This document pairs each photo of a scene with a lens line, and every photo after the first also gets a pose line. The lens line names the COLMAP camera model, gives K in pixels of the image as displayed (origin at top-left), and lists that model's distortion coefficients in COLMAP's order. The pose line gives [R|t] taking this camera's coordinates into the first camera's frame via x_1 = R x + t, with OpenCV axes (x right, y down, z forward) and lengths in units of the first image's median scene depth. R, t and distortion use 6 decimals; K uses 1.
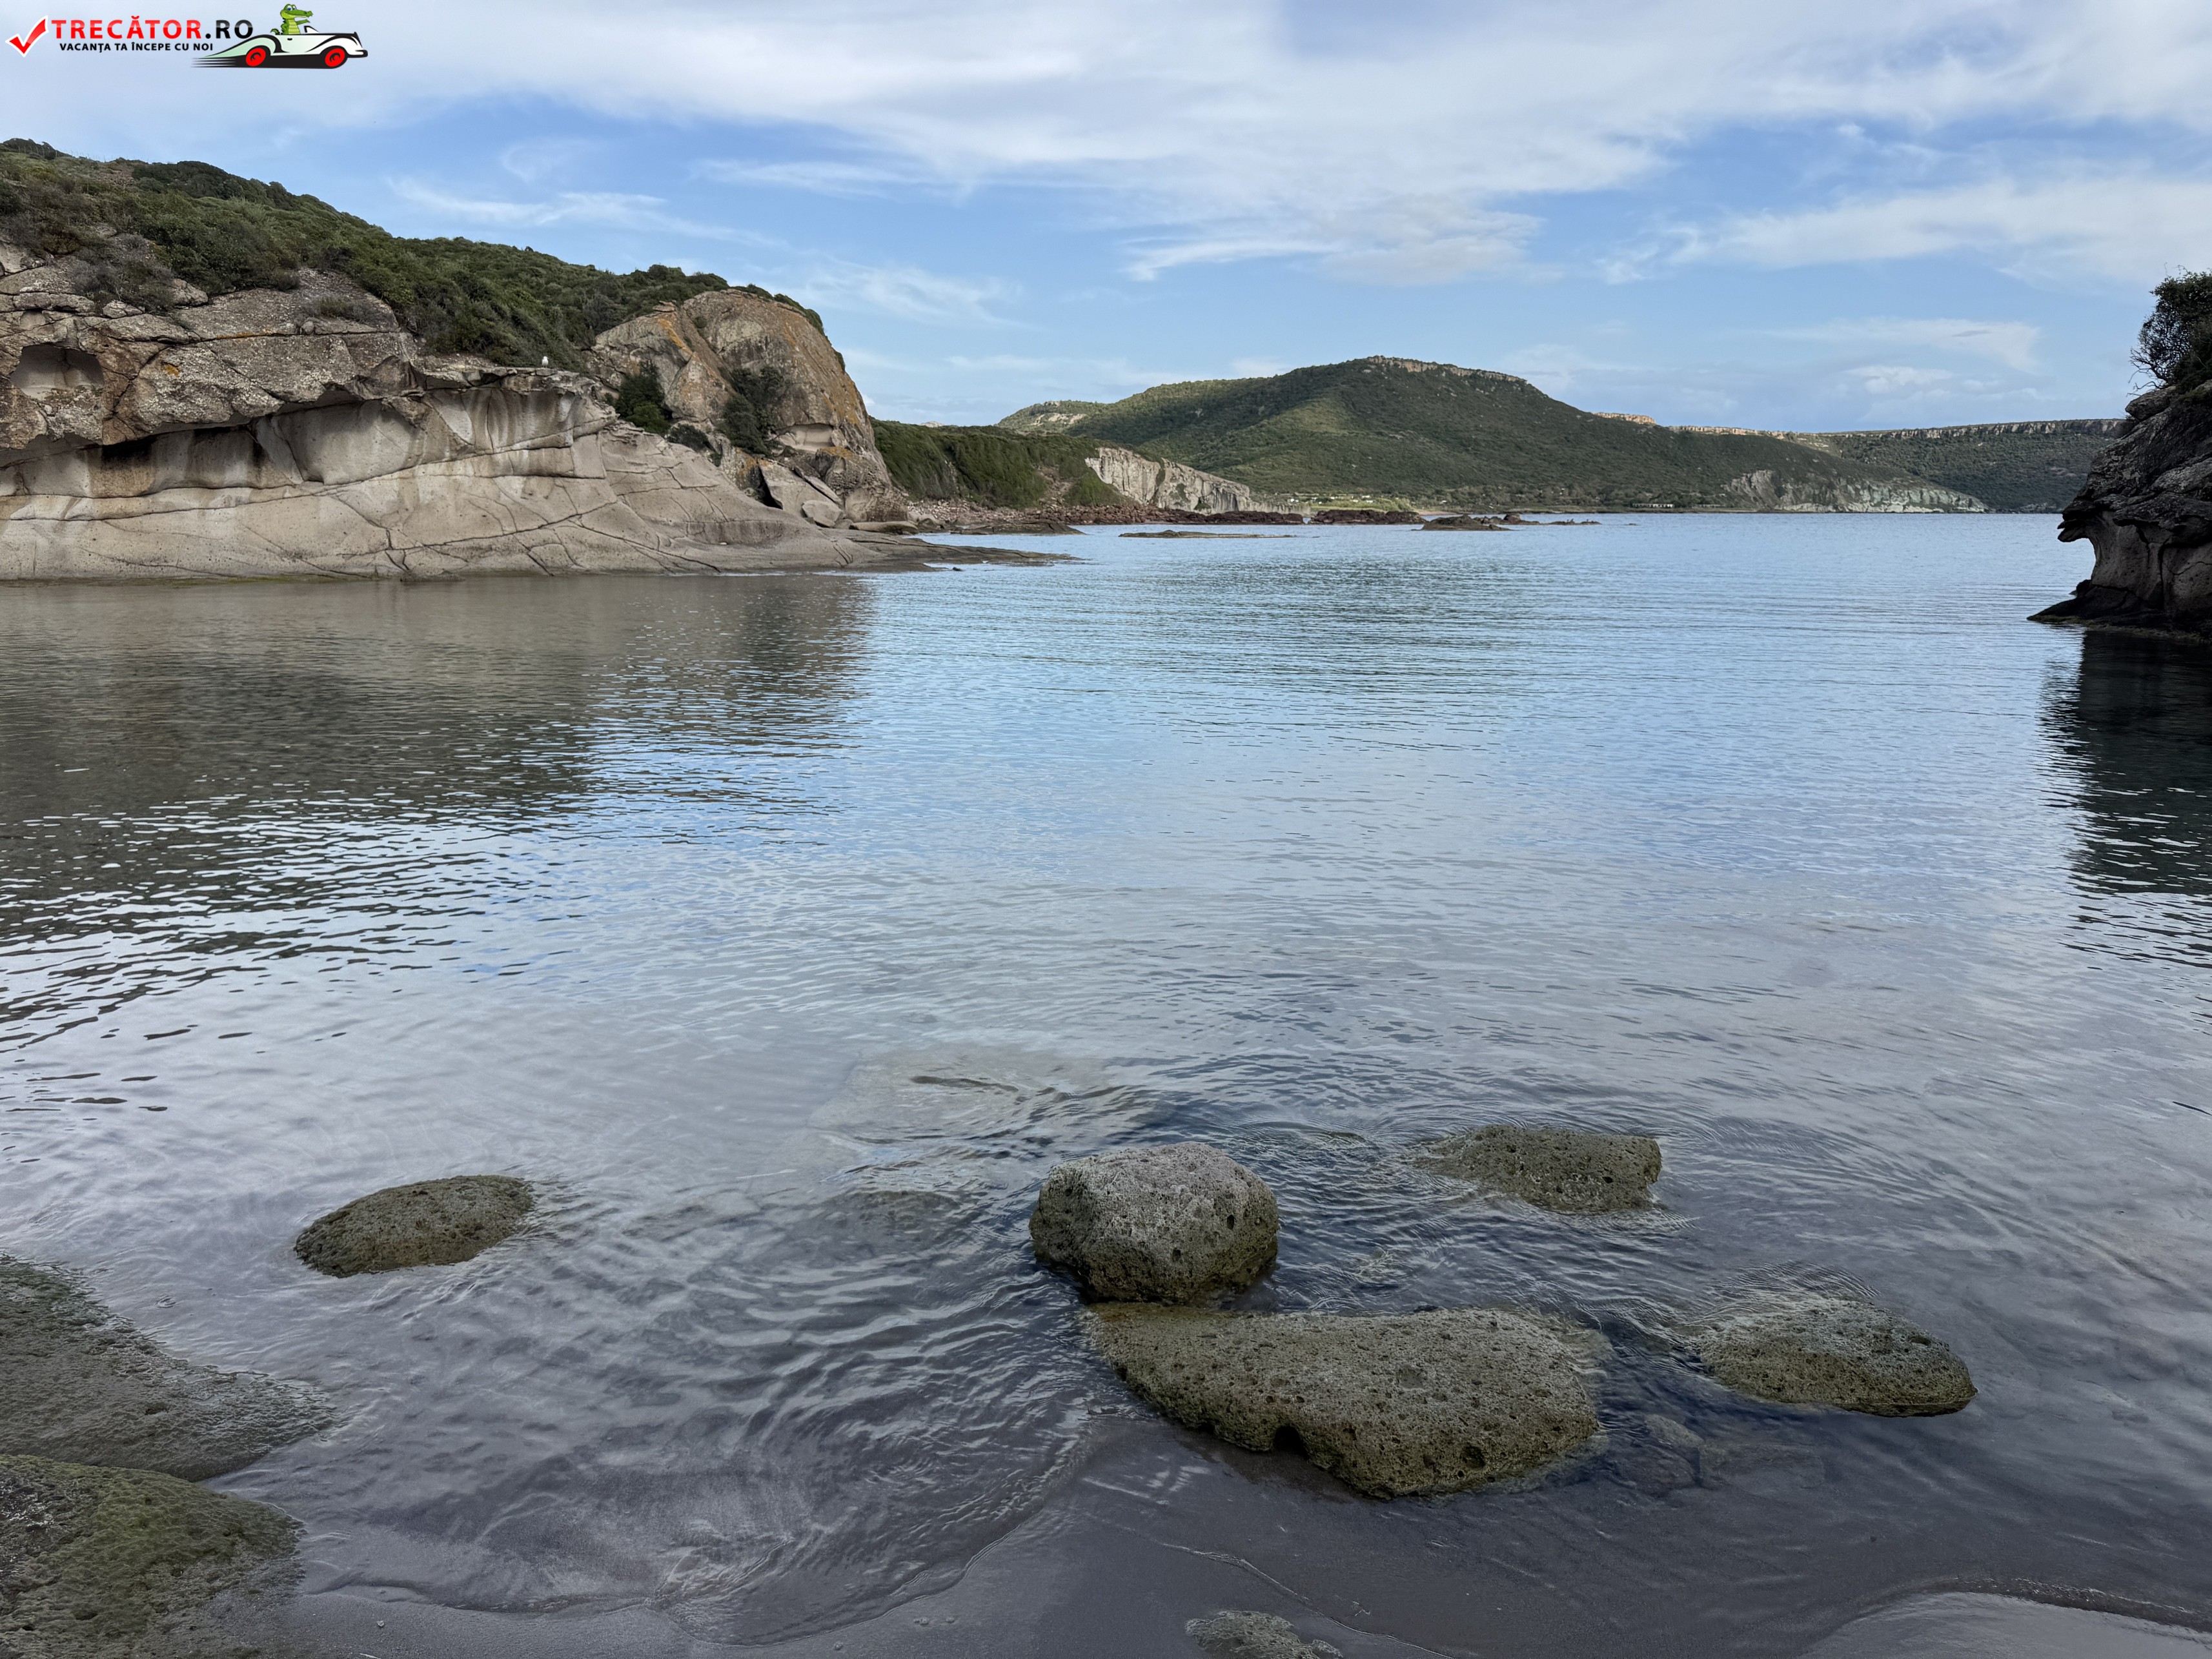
lens RADIAL K [[1557.4, 0, 1118.0], [0, 1557.4, 815.3], [0, 0, 1]] dist [0.058278, -0.075381]
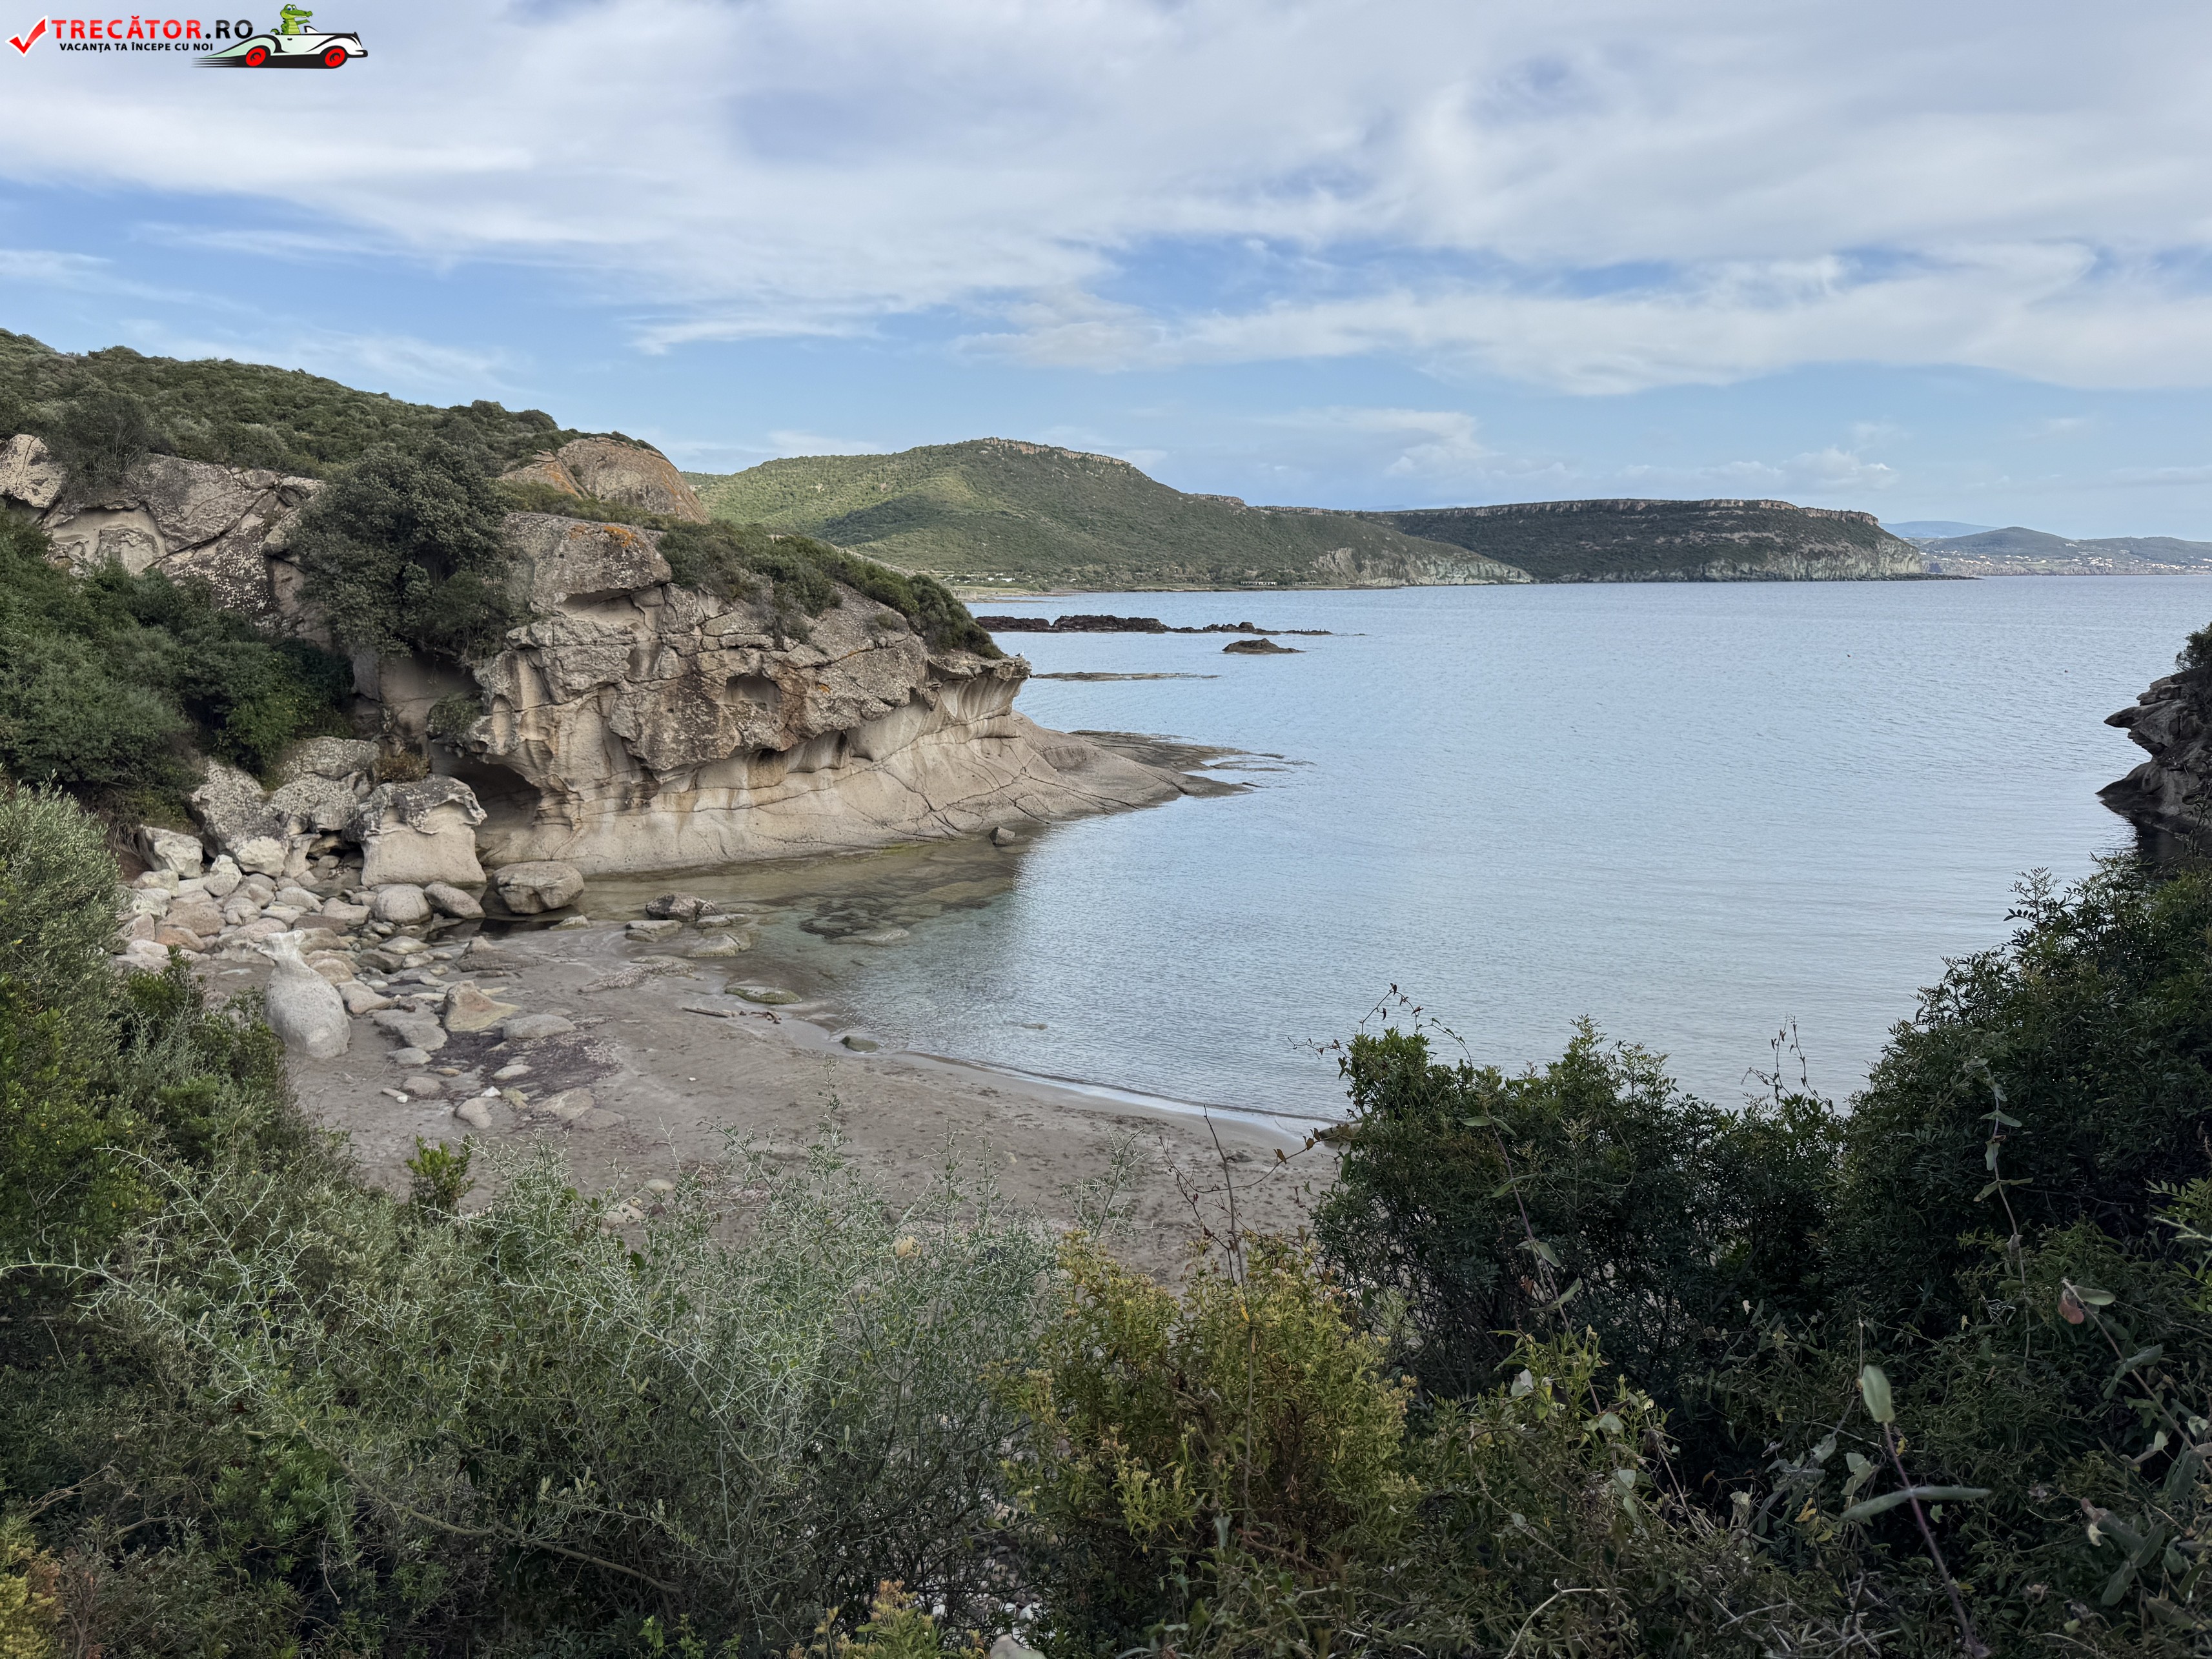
lens RADIAL K [[1557.4, 0, 1105.1], [0, 1557.4, 843.6], [0, 0, 1]] dist [0.058278, -0.075381]
pose [[0.970567, -0.047390, 0.236122, -0.610353], [0.053231, 0.998412, -0.018422, -0.111245], [-0.234874, 0.030449, 0.971549, -0.230436]]
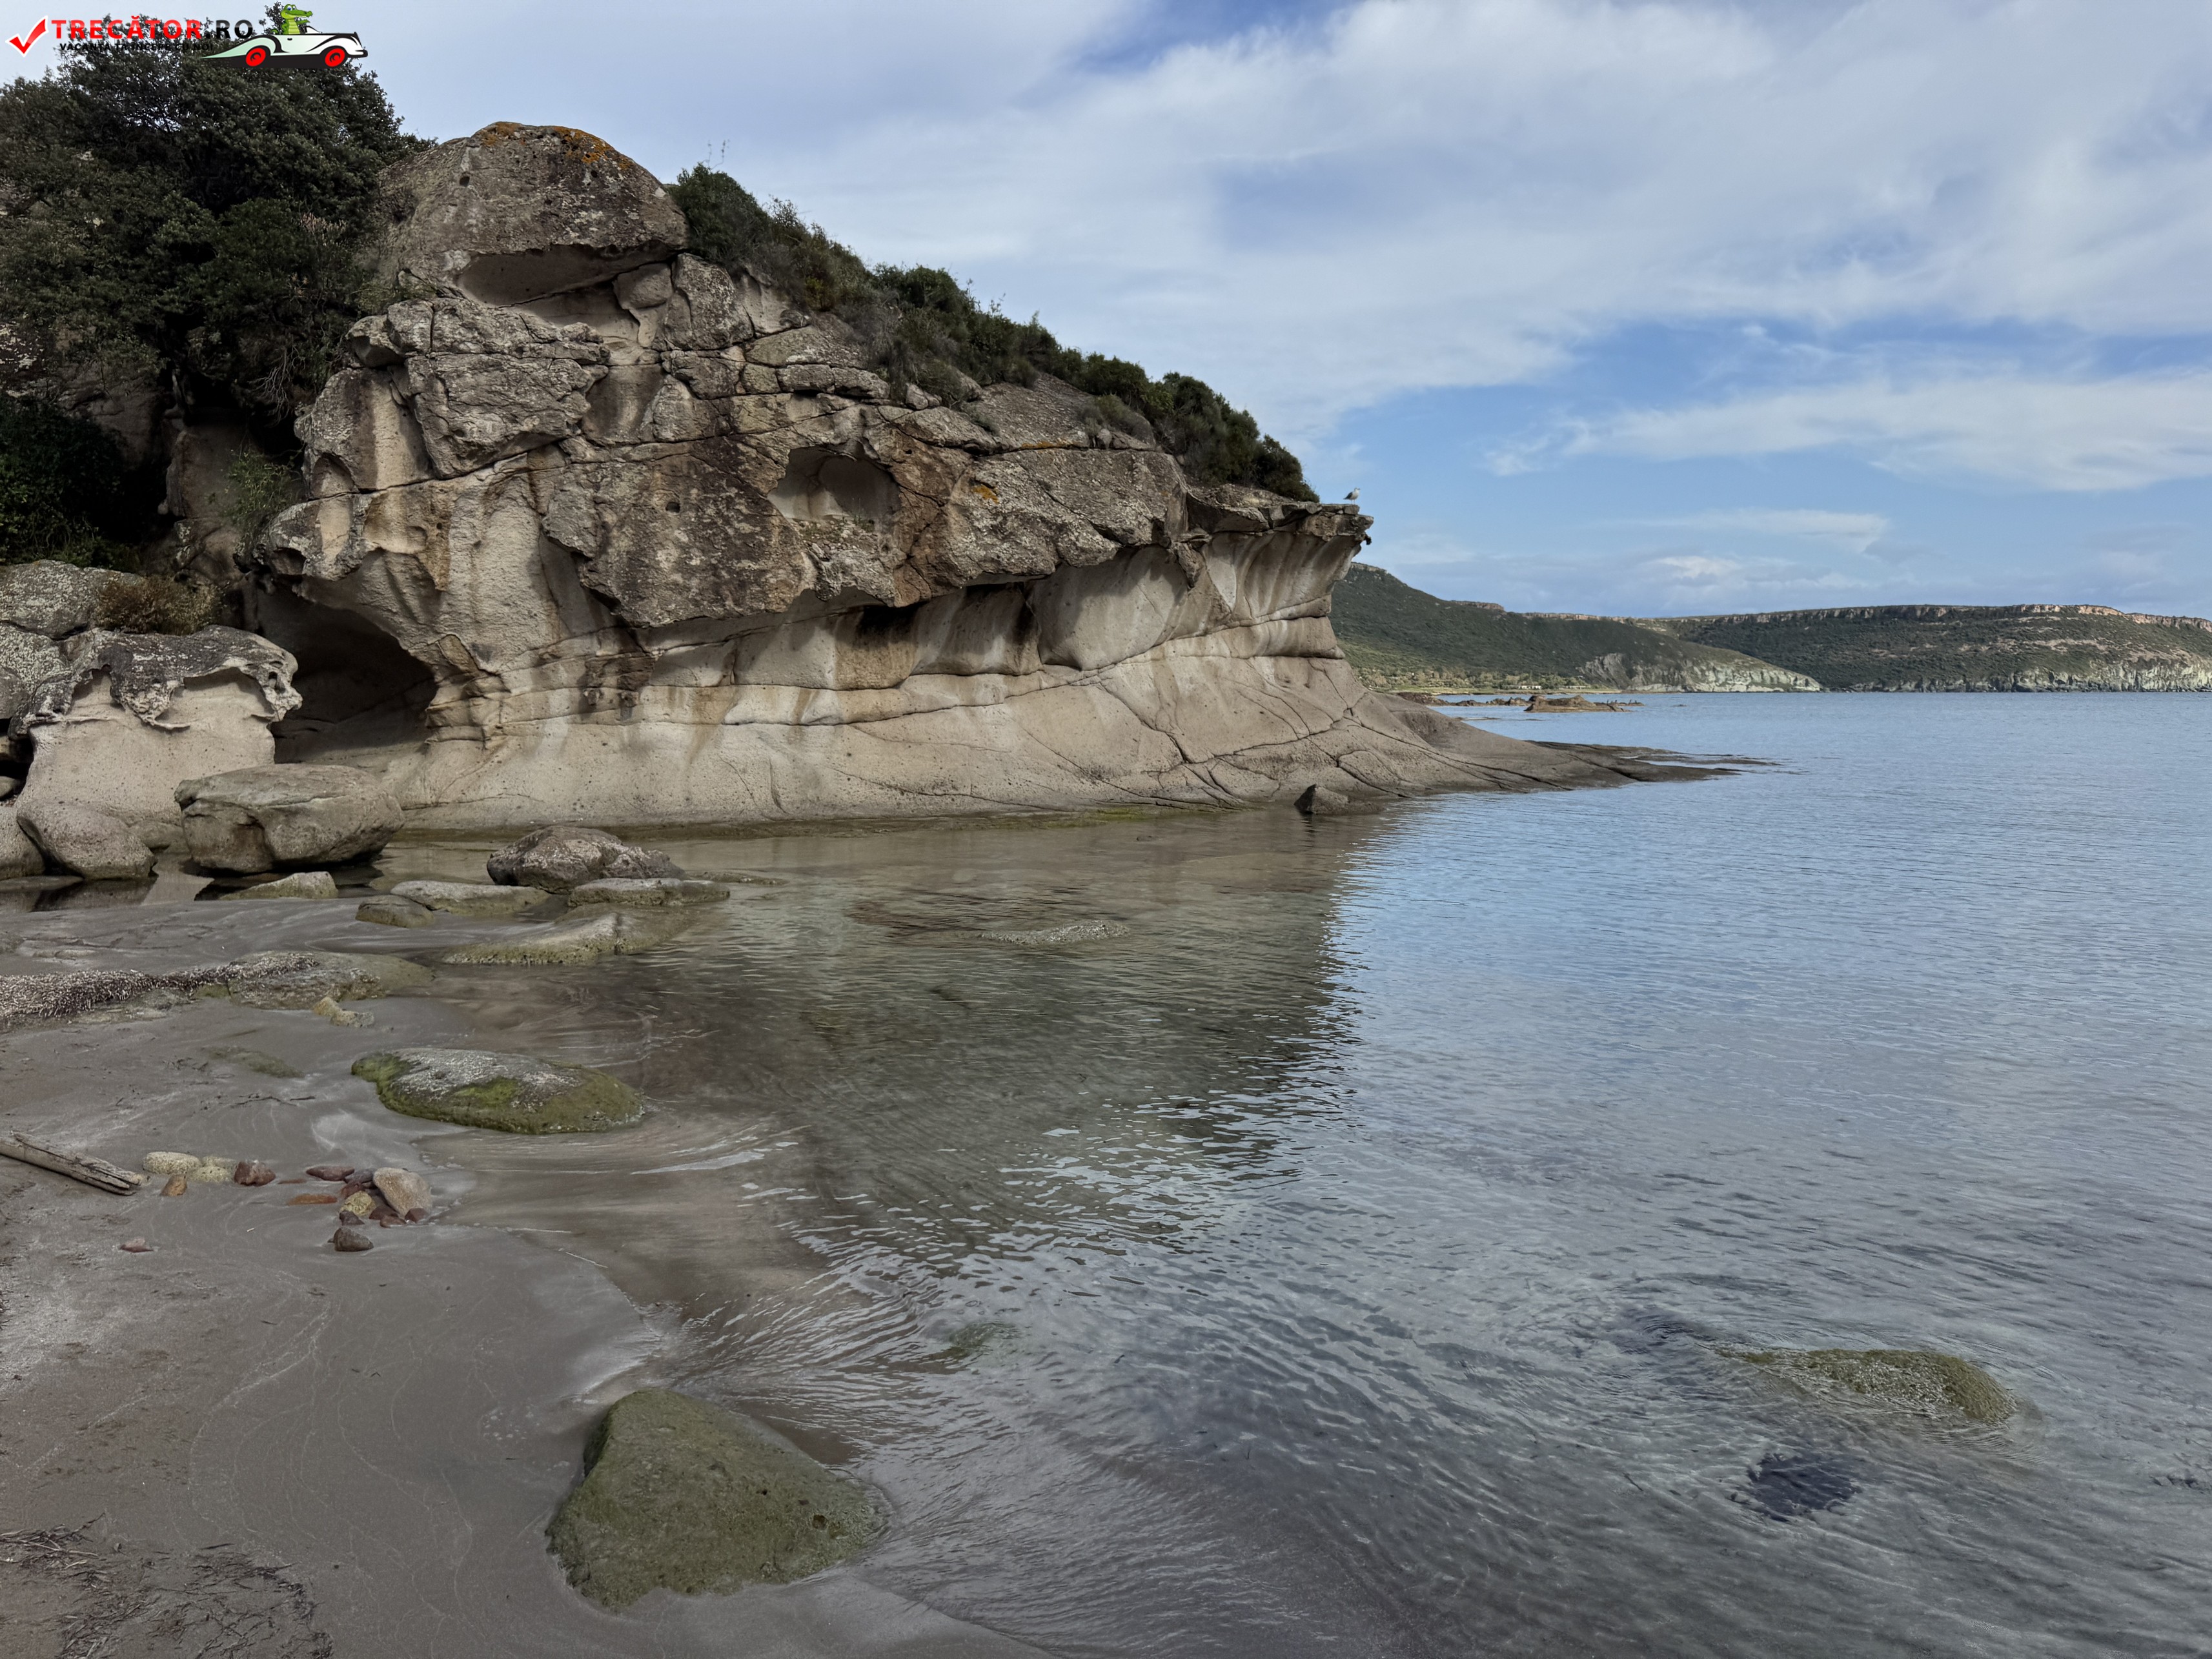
lens RADIAL K [[1557.4, 0, 1116.2], [0, 1557.4, 840.8], [0, 0, 1]] dist [0.058278, -0.075381]
pose [[0.995861, -0.011048, 0.090211, -0.542426], [0.019681, 0.995247, -0.095375, -0.071510], [-0.088729, 0.096756, 0.991345, 0.337911]]
